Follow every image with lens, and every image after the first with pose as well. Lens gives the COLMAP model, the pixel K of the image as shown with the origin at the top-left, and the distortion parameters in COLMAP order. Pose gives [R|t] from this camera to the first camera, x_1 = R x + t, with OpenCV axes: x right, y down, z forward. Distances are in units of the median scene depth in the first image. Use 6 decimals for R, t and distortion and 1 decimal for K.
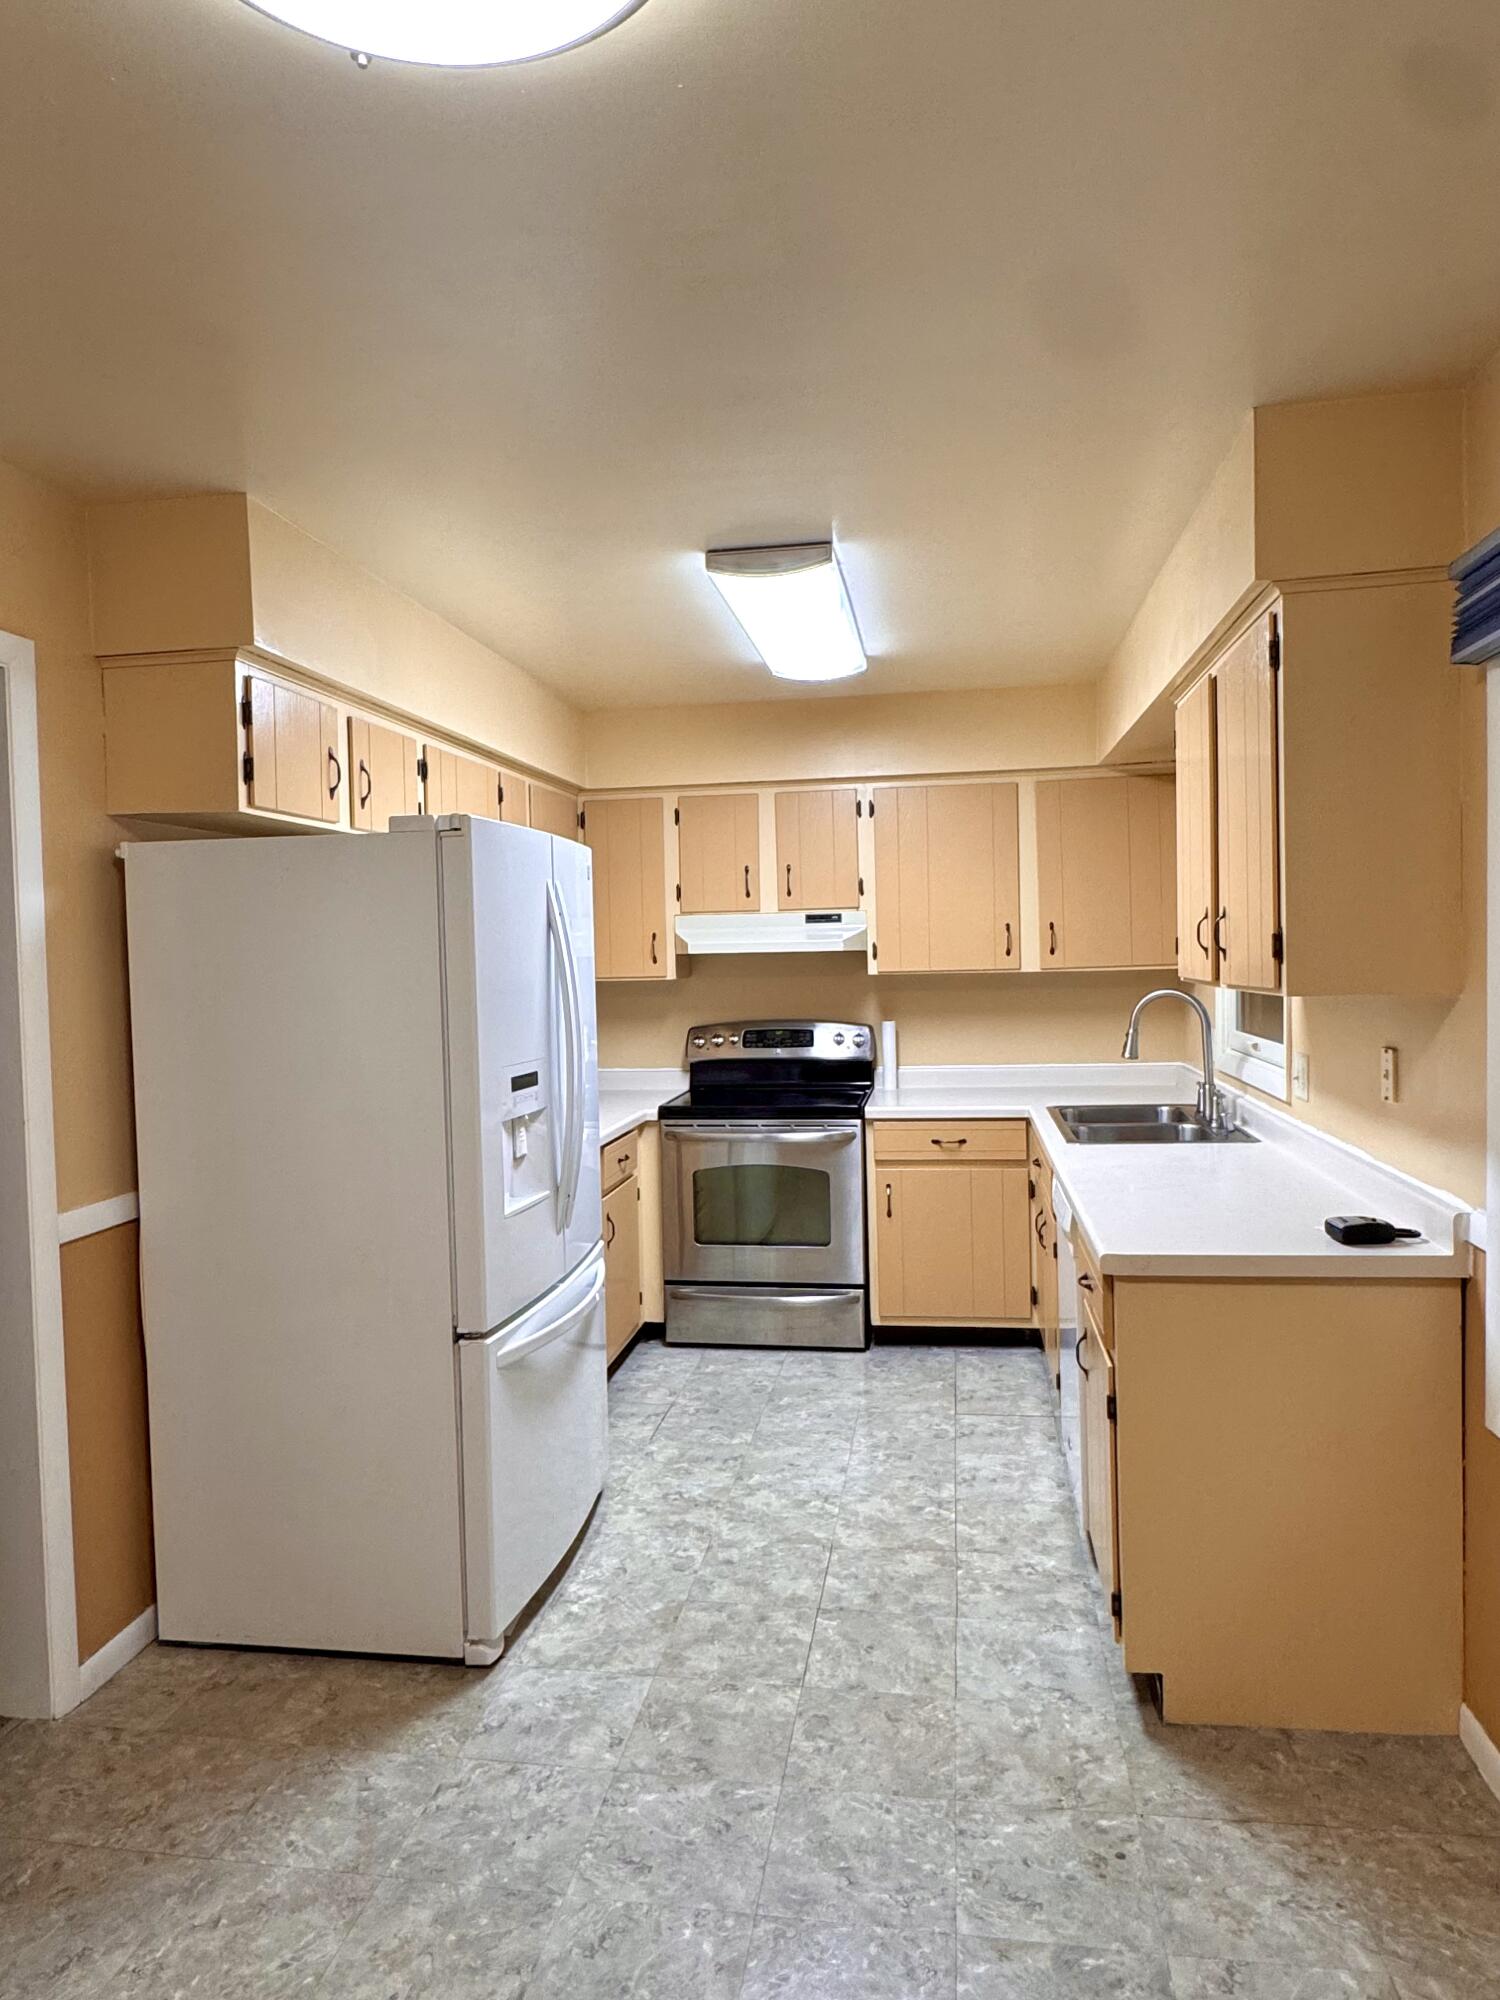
lens RADIAL K [[1266.2, 0, 752.8], [0, 1266.2, 1003.1], [0, 0, 1]] dist [-0.006514, 0.003263]
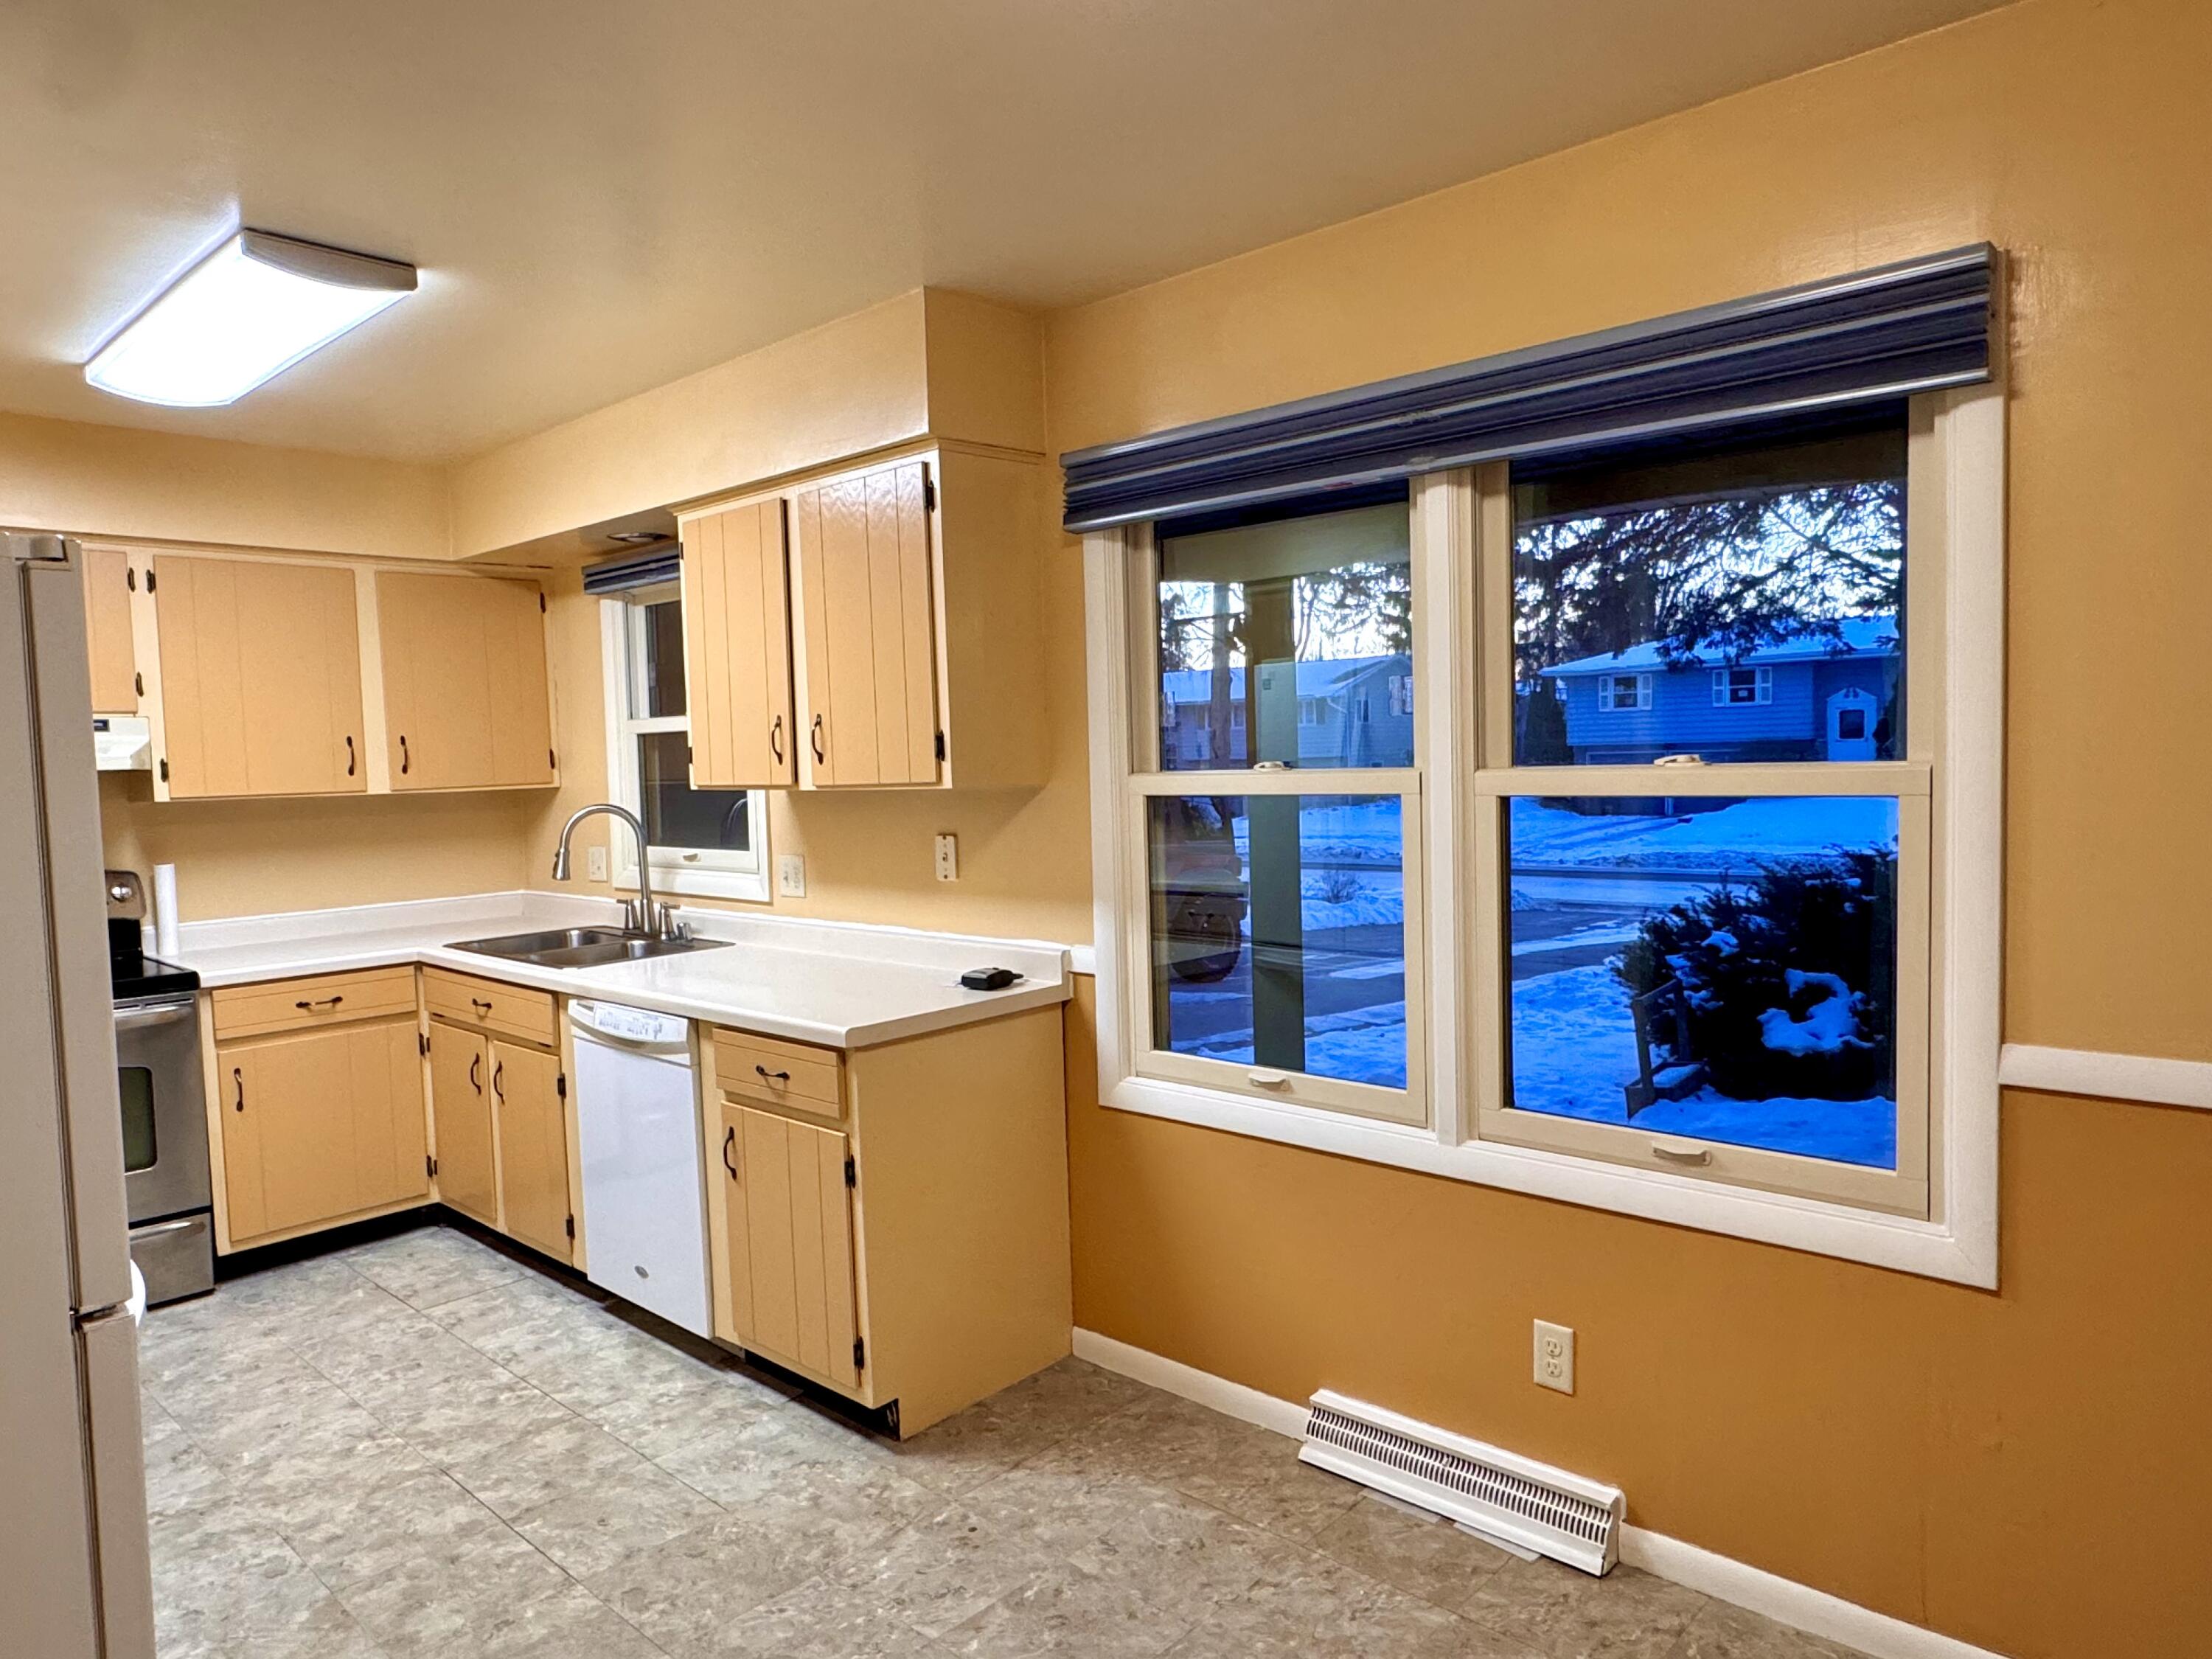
lens RADIAL K [[1400.4, 0, 1106.0], [0, 1400.4, 834.5], [0, 0, 1]] dist [-0.006514, 0.003263]
pose [[0.557601, -0.039633, 0.829163, -0.394634], [0.049306, 0.998677, 0.014577, 0.017646], [-0.828644, 0.032754, 0.558817, 0.097413]]
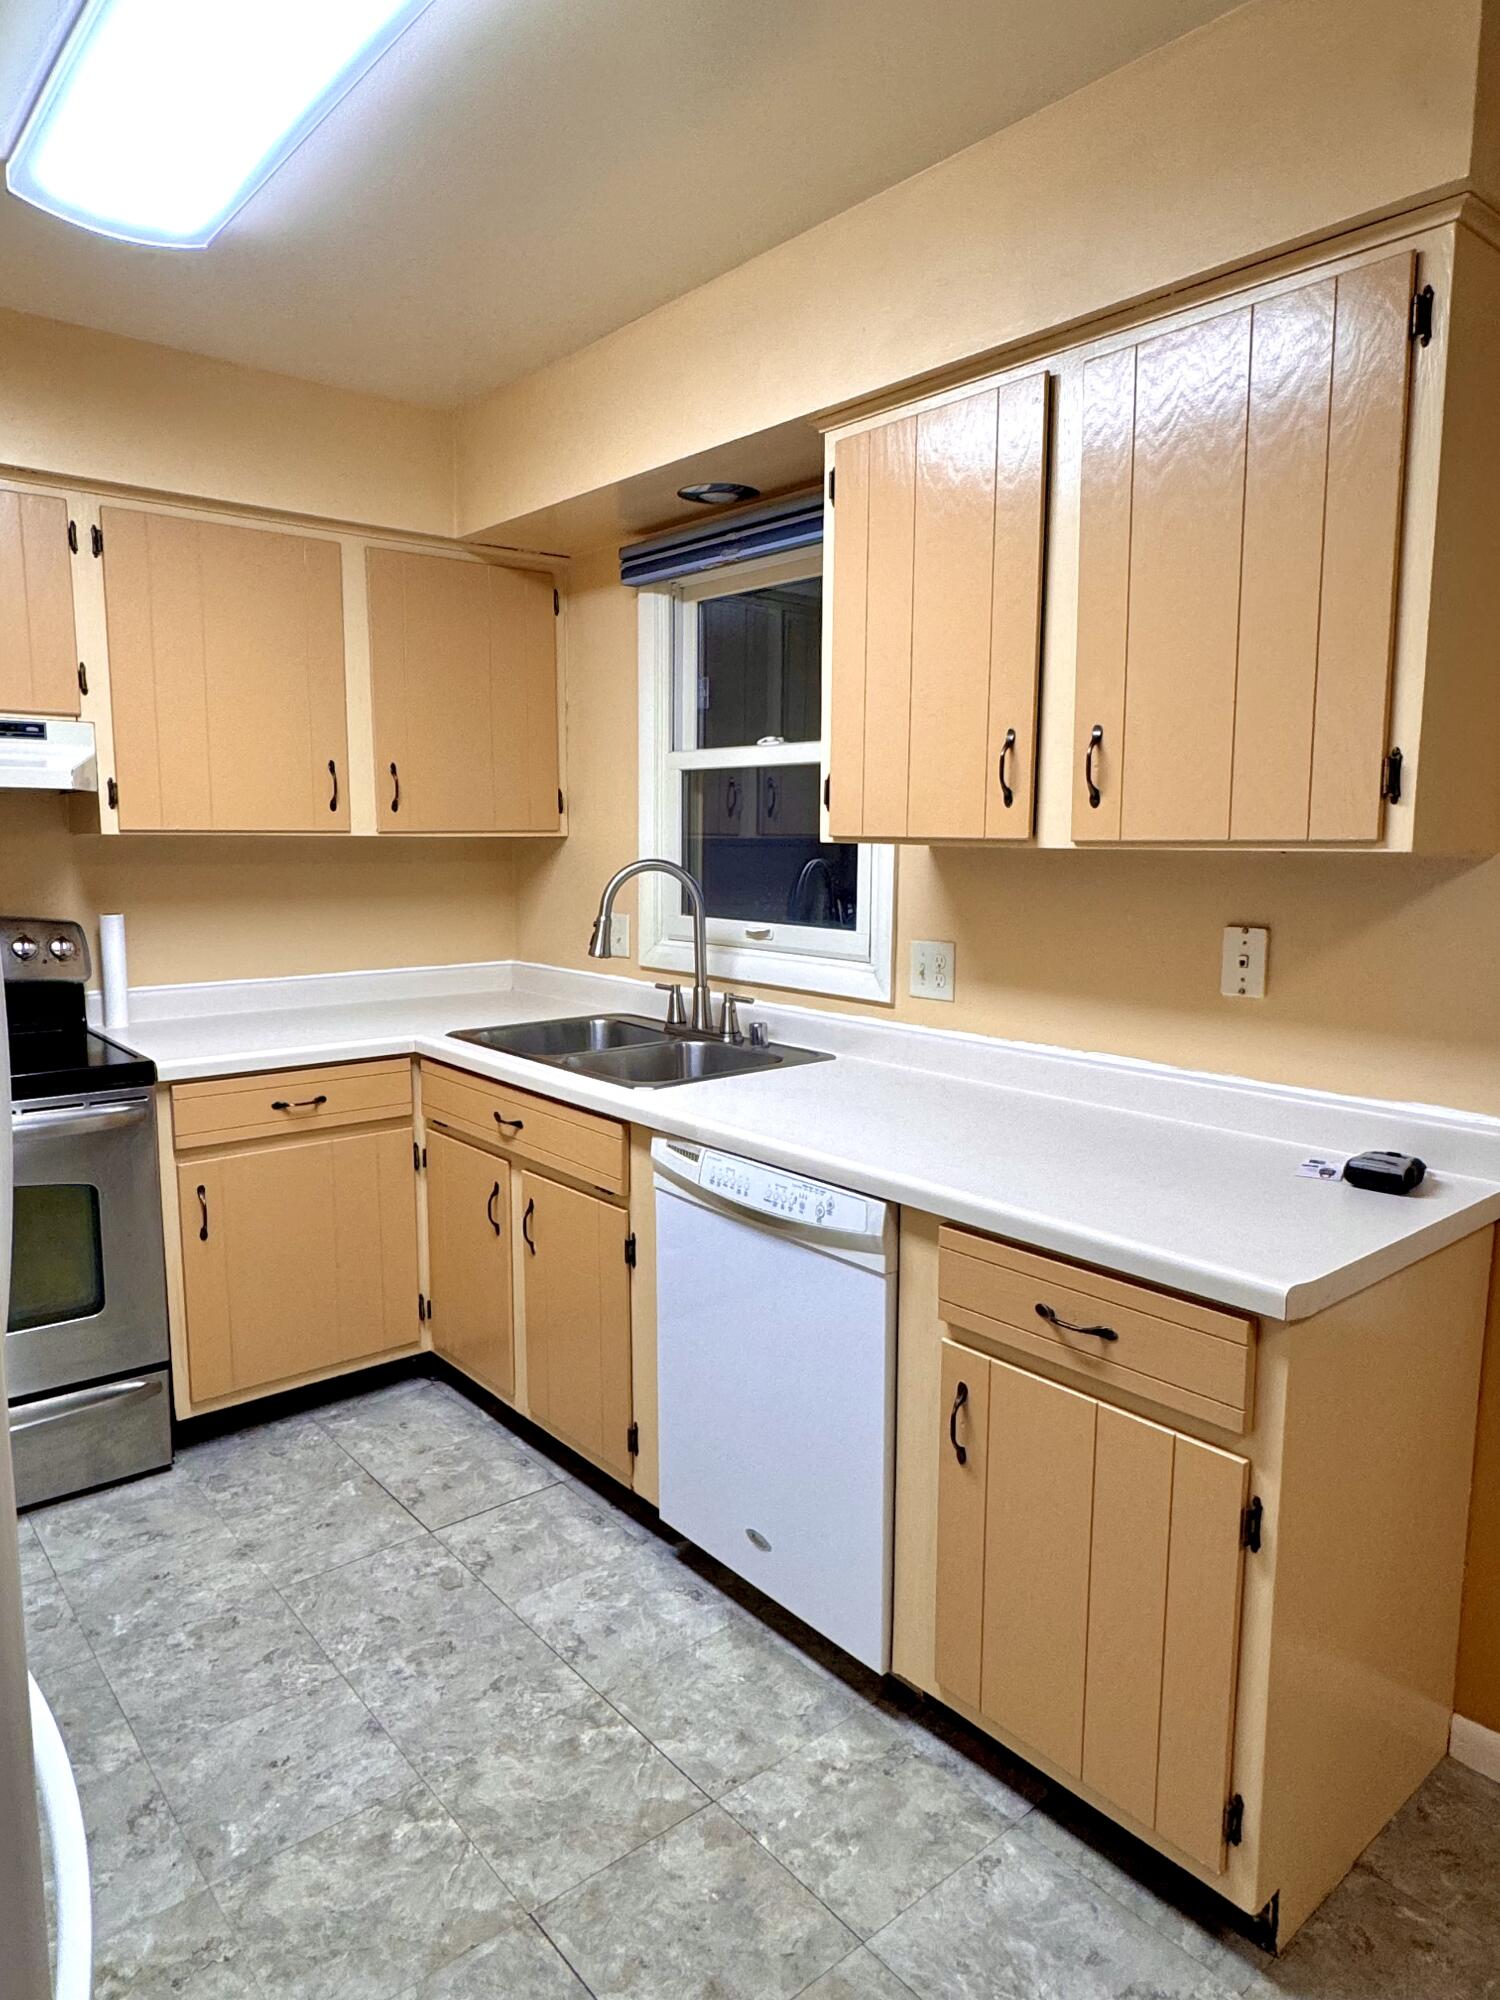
lens RADIAL K [[1266.2, 0, 748.0], [0, 1266.2, 1004.1], [0, 0, 1]] dist [-0.006514, 0.003263]
pose [[0.656618, -0.073367, 0.750646, -0.216869], [0.009063, 0.995953, 0.089415, 0.008226], [-0.754169, -0.051909, 0.654626, 0.548639]]
